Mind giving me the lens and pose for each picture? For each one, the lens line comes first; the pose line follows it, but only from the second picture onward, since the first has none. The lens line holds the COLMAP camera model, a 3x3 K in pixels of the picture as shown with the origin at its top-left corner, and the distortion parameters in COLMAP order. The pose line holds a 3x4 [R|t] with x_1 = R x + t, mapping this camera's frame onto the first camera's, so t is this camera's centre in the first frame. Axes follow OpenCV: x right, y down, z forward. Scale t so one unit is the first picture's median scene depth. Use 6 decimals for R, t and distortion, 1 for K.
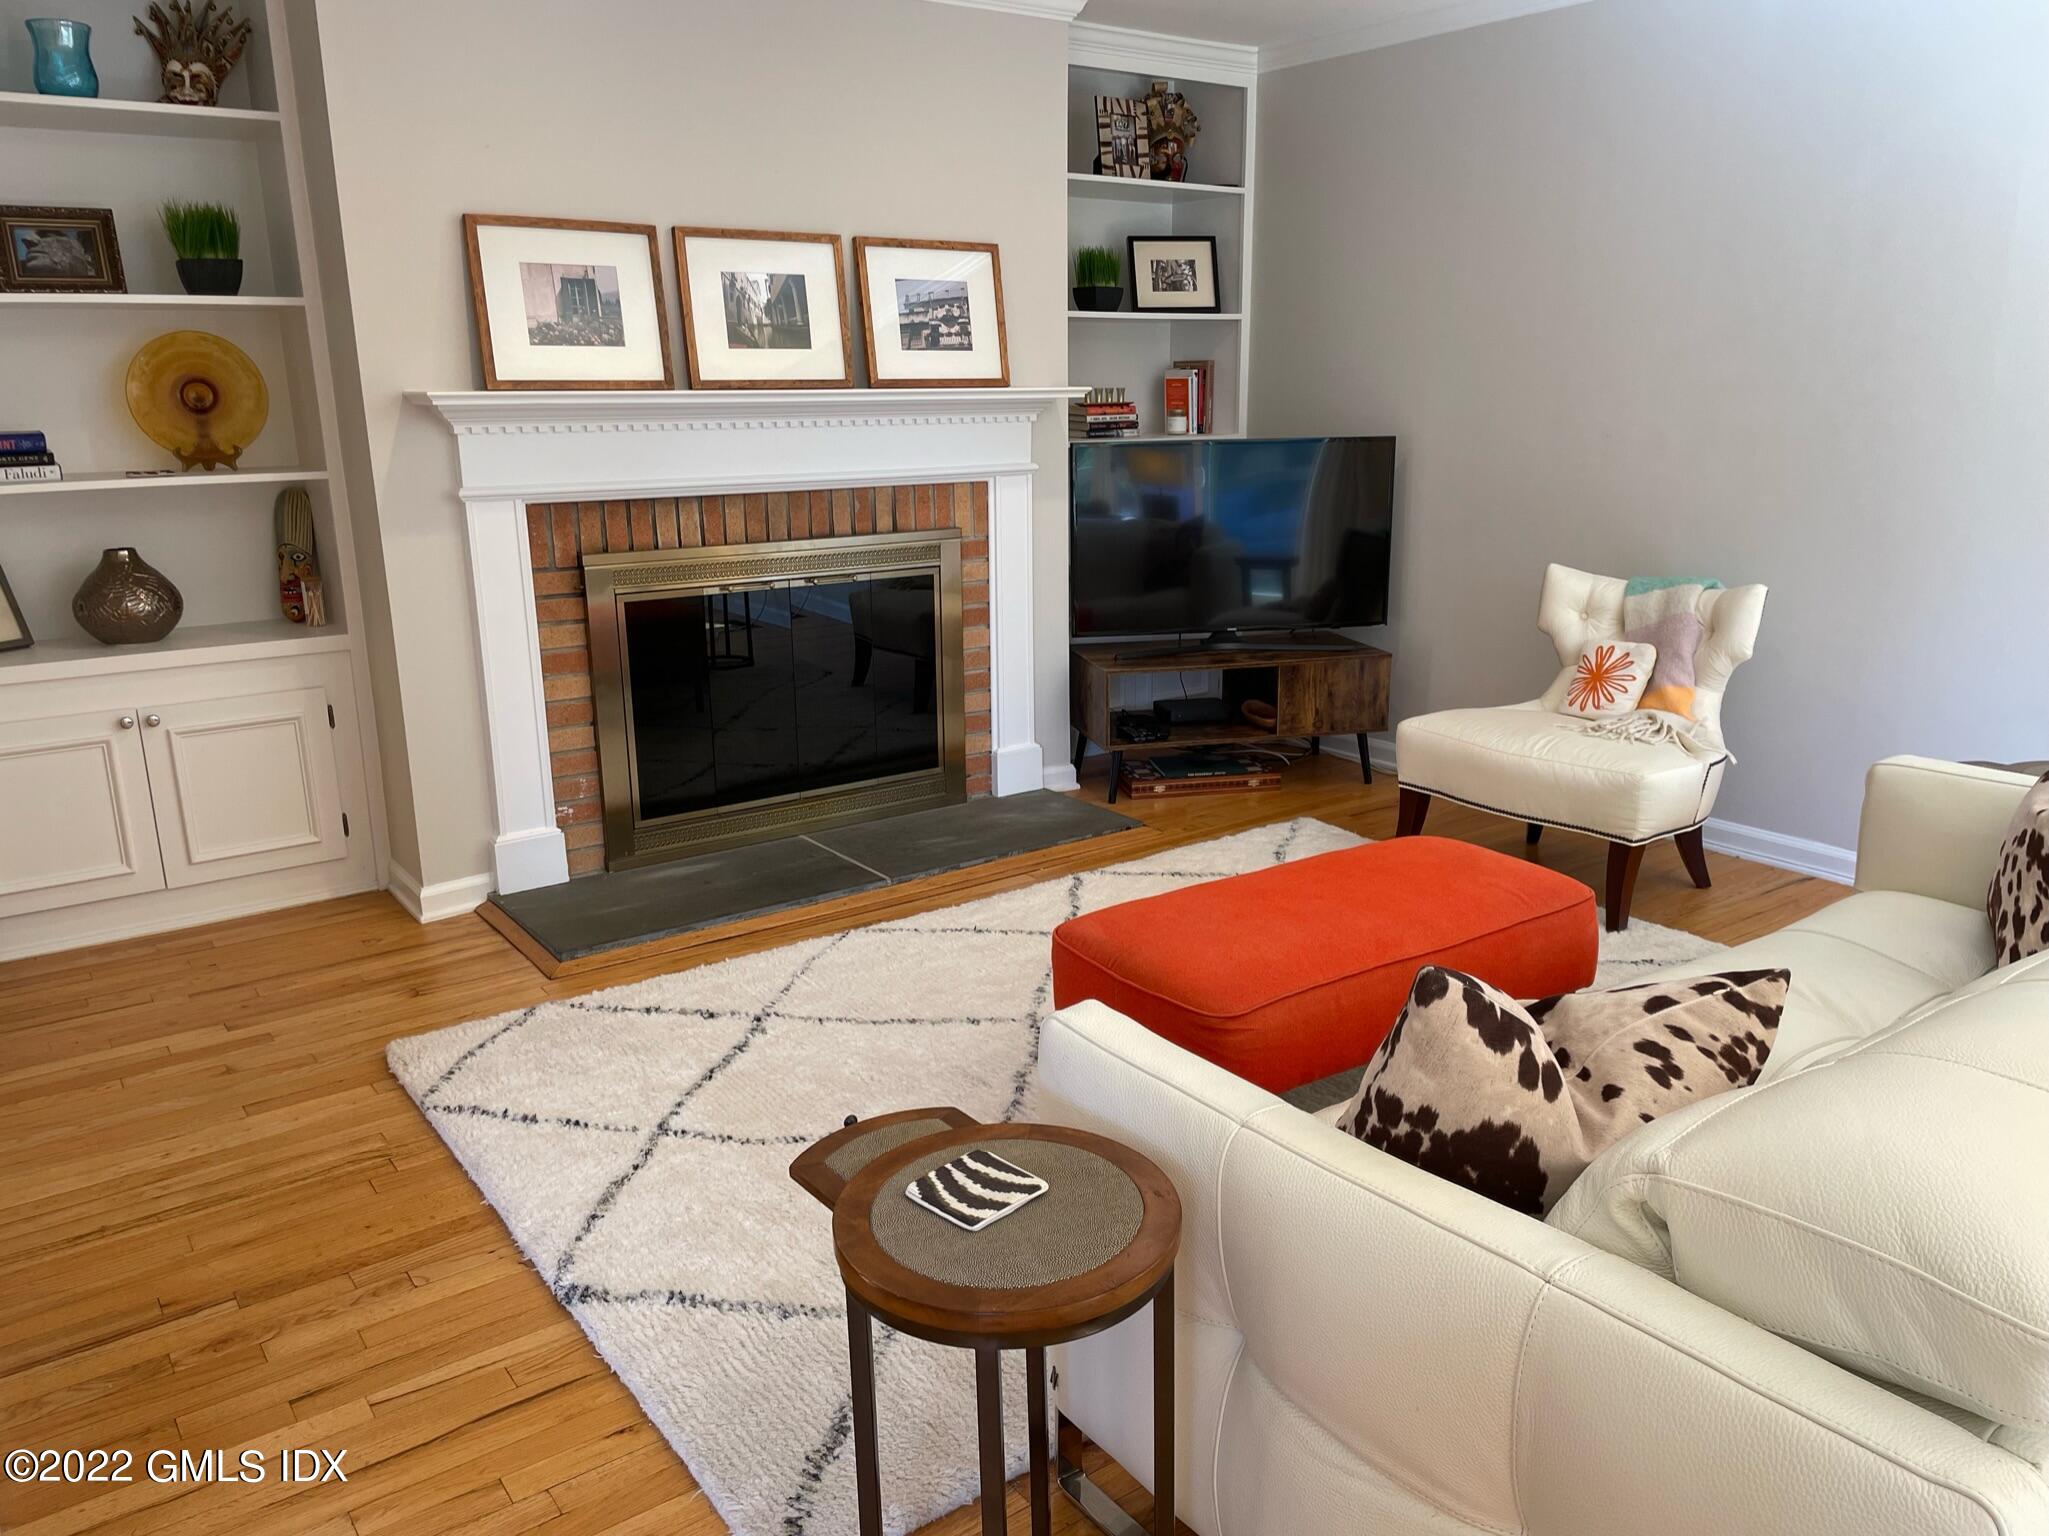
lens RADIAL K [[1543.9, 0, 1034.7], [0, 1543.9, 782.6], [0, 0, 1]] dist [0.099843, -0.127522]
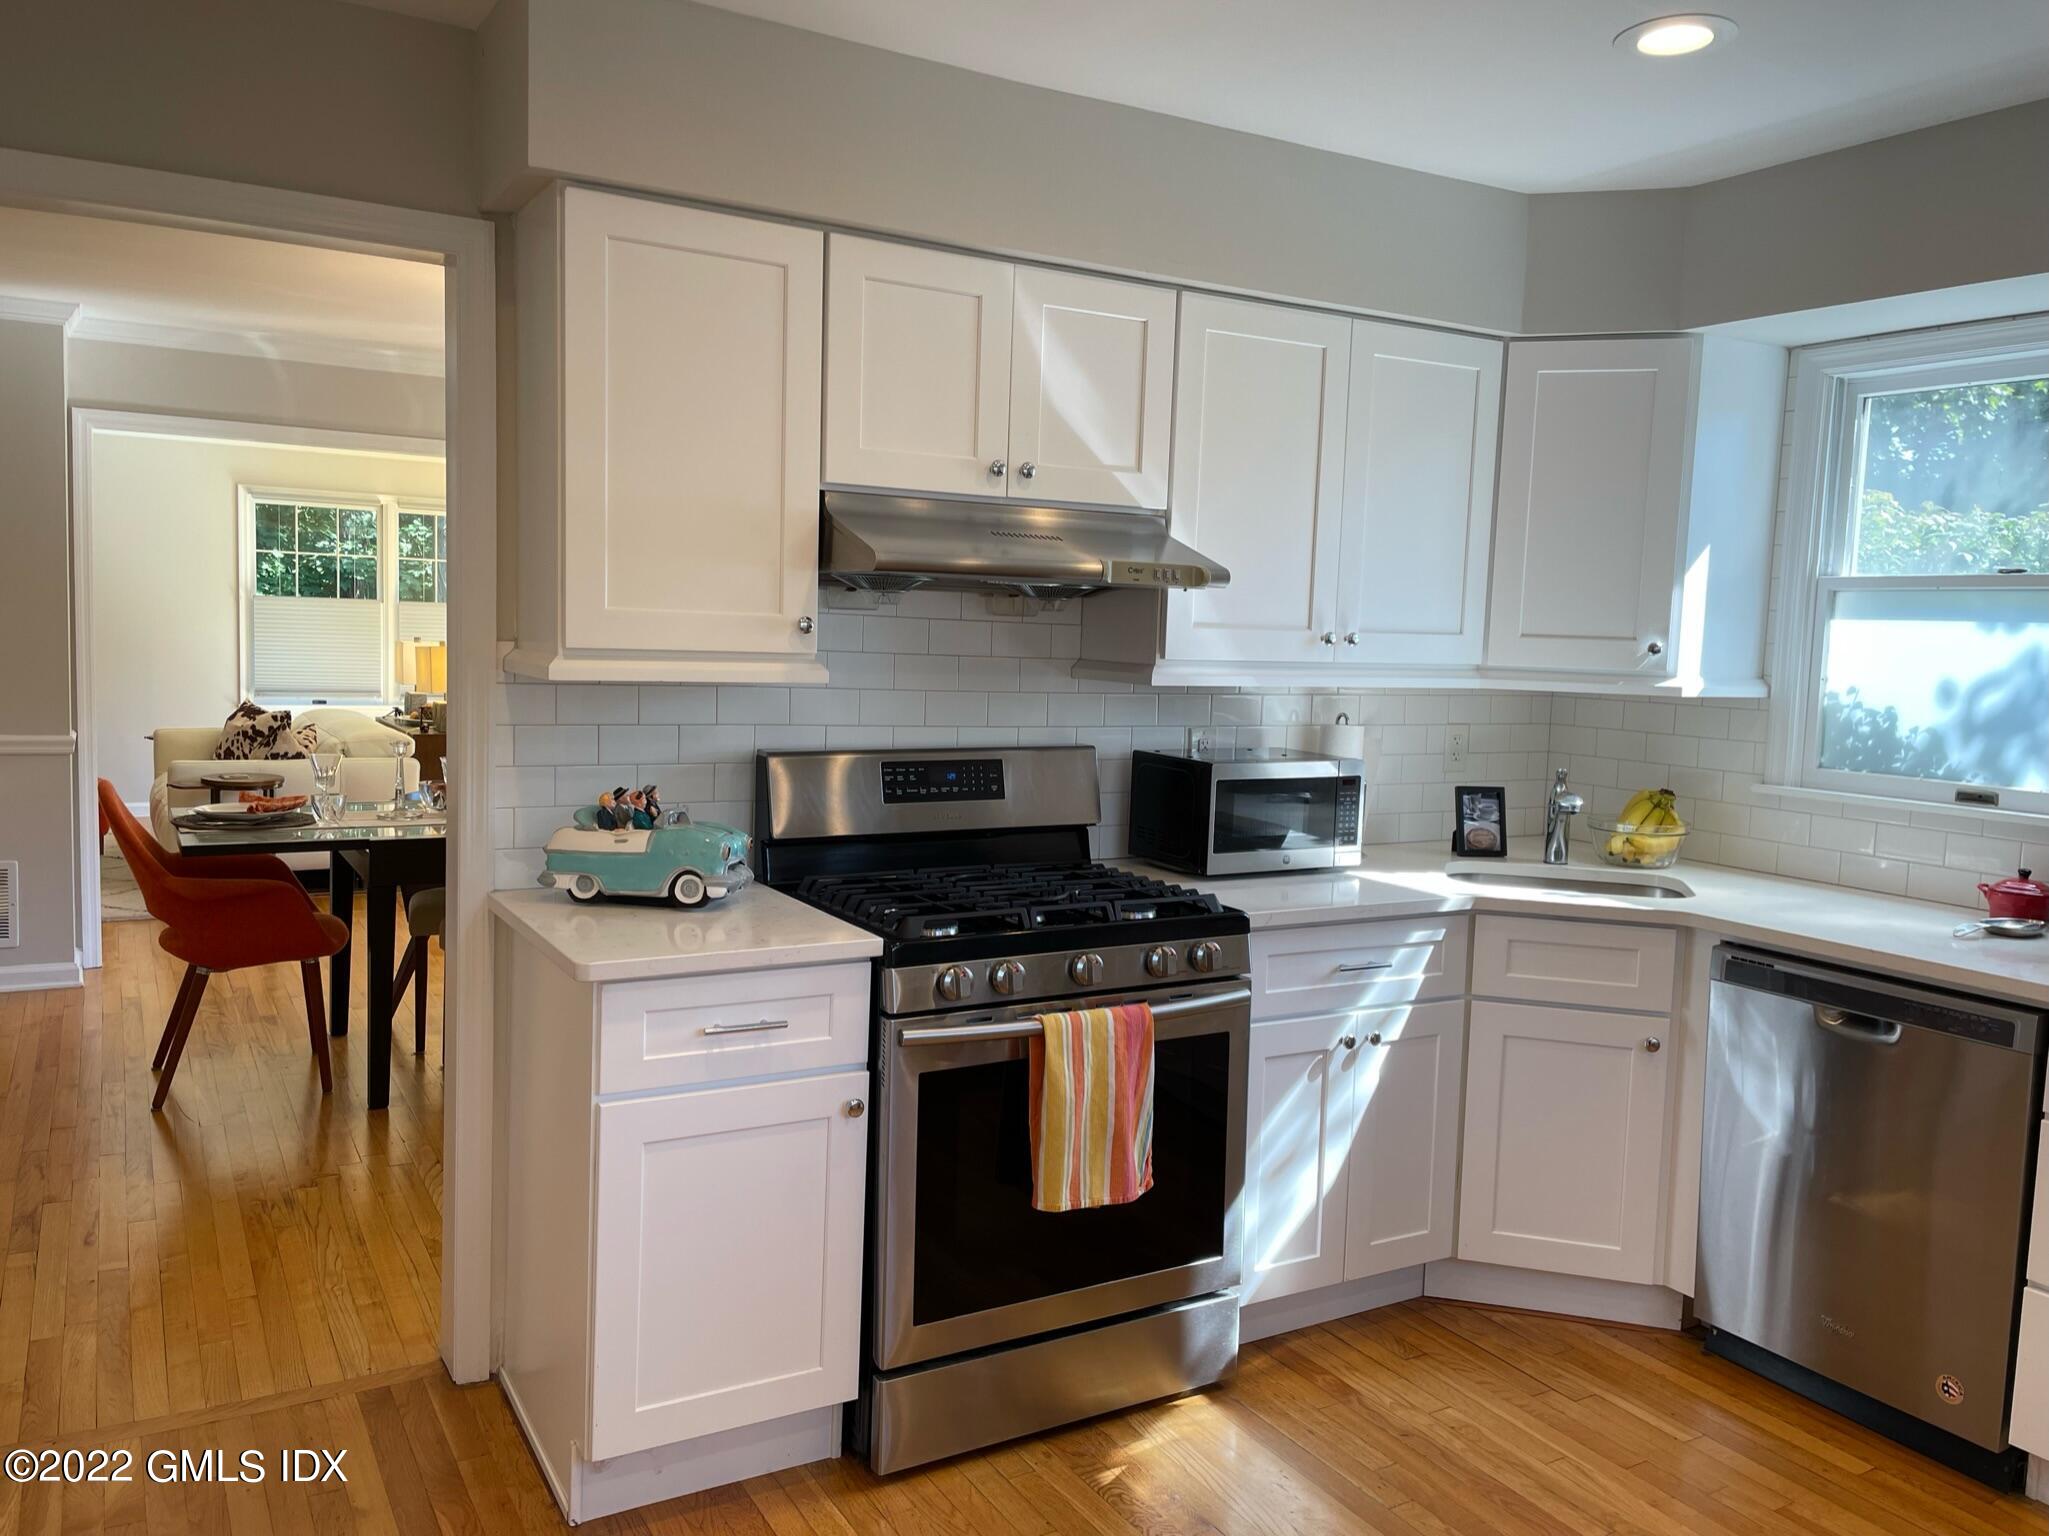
lens RADIAL K [[1543.1, 0, 1020.1], [0, 1543.1, 766.8], [0, 0, 1]] dist [0.095665, -0.125509]
pose [[0.098407, -0.075337, 0.992290, -1.616511], [0.215650, 0.975051, 0.052641, 0.179858], [-0.971499, 0.208807, 0.112198, -0.653208]]
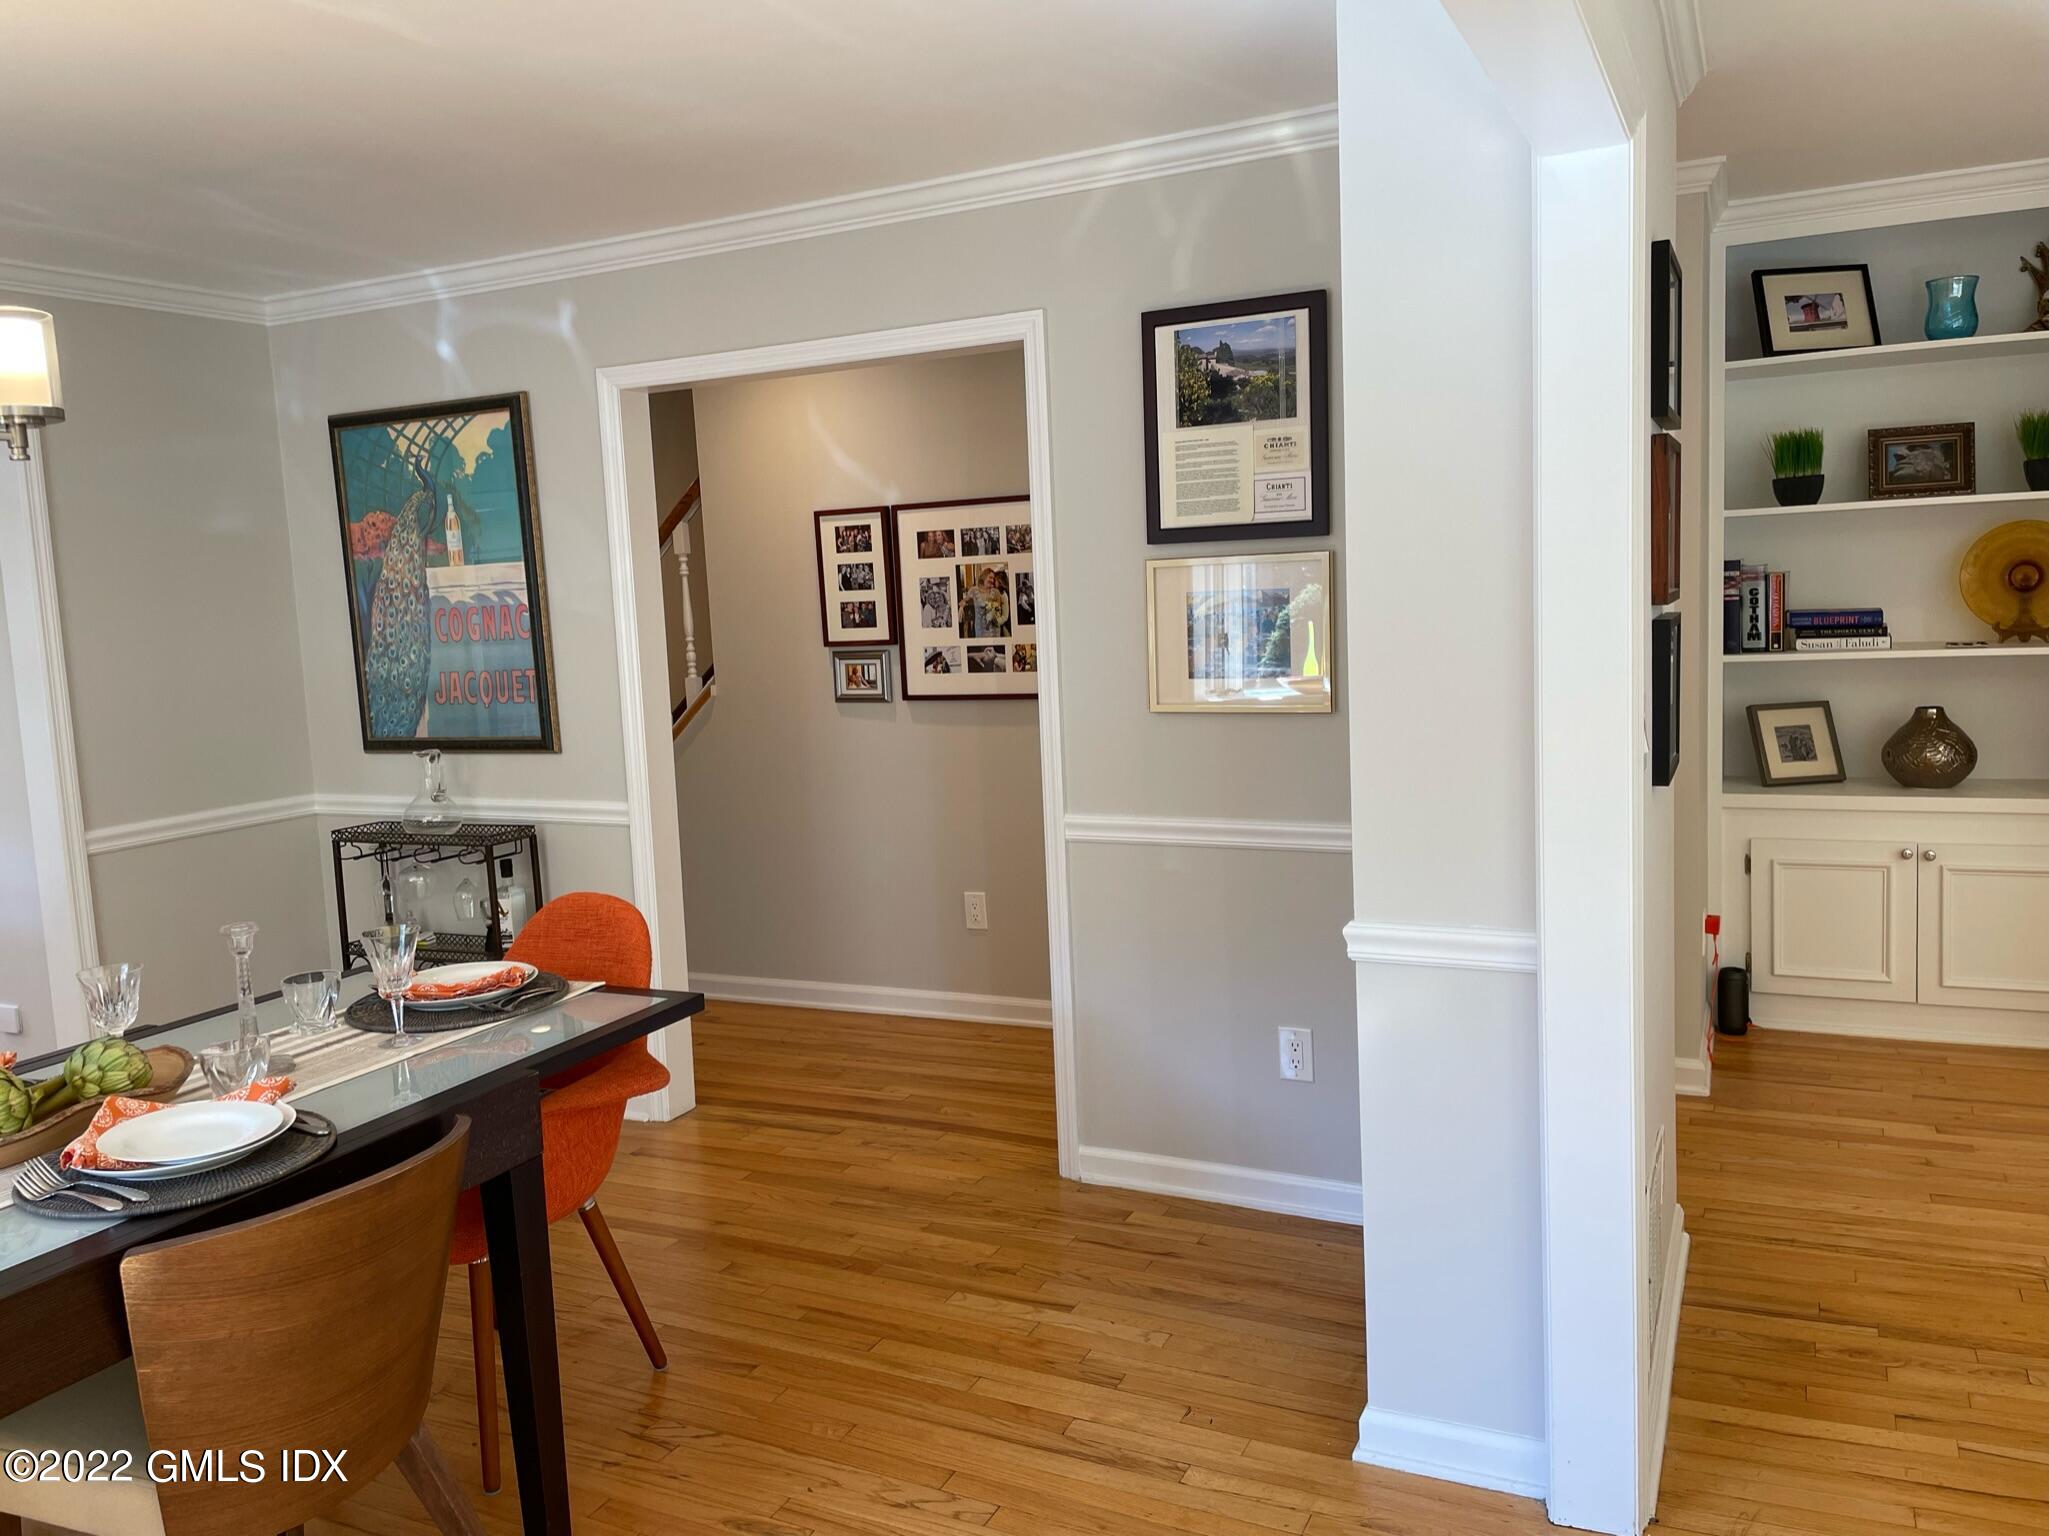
lens RADIAL K [[1536.7, 0, 1015.5], [0, 1536.7, 747.6], [0, 0, 1]] dist [0.093254, -0.115983]
pose [[0.467738, 0.083894, -0.879877, 0.119589], [-0.184175, 0.982885, -0.004191, 0.010348], [0.864466, 0.164011, 0.475183, -0.127058]]
